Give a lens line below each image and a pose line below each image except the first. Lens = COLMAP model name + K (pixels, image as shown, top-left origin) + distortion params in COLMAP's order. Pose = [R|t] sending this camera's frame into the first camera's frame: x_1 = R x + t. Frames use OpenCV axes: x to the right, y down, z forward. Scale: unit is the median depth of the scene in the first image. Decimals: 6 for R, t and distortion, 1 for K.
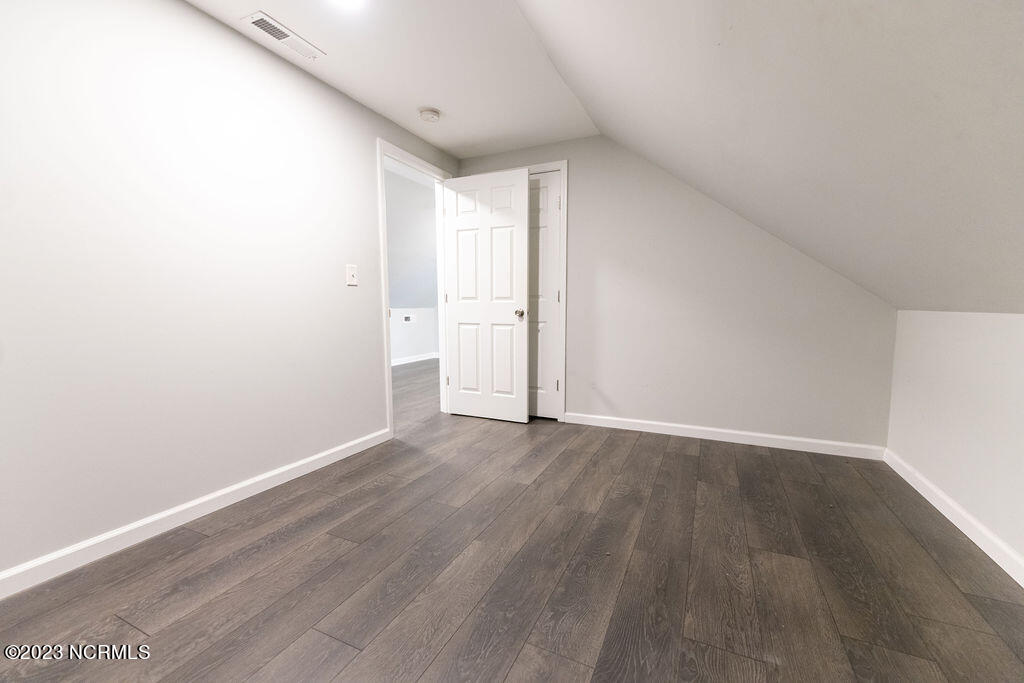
lens RADIAL K [[406.2, 0, 512.6], [0, 406.2, 341.8], [0, 0, 1]] dist [0.017902, -0.002076]
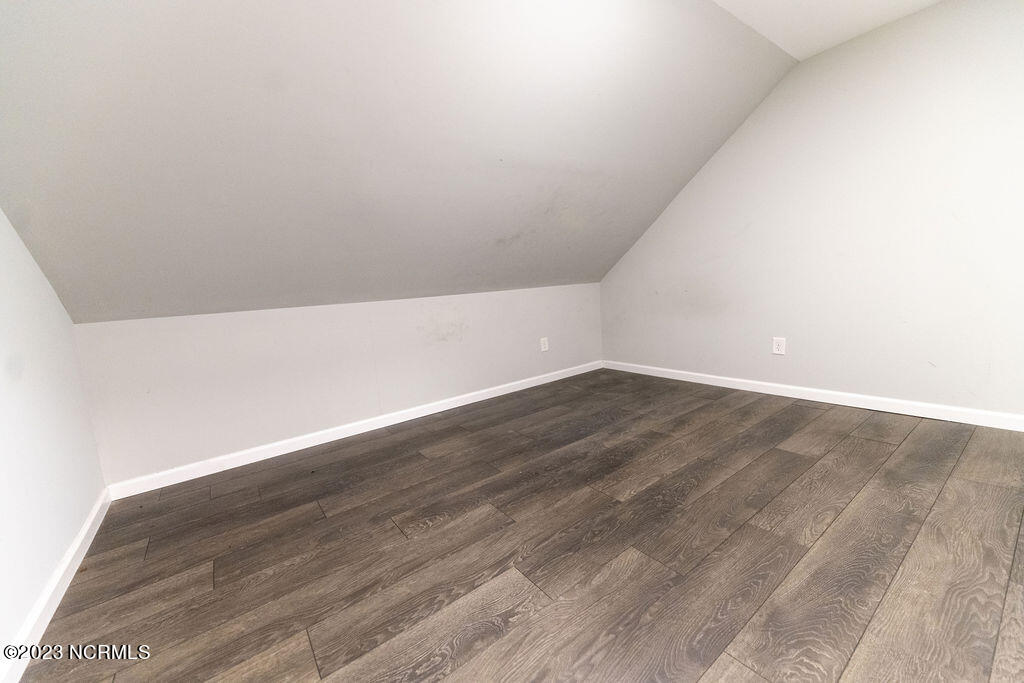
lens RADIAL K [[406.2, 0, 512.5], [0, 406.2, 341.6], [0, 0, 1]] dist [0.017902, -0.002076]
pose [[-0.881618, 0.007710, 0.471901, -0.276187], [0.119534, 0.970914, 0.207455, -0.132043], [-0.456576, 0.239304, -0.856897, 1.555669]]
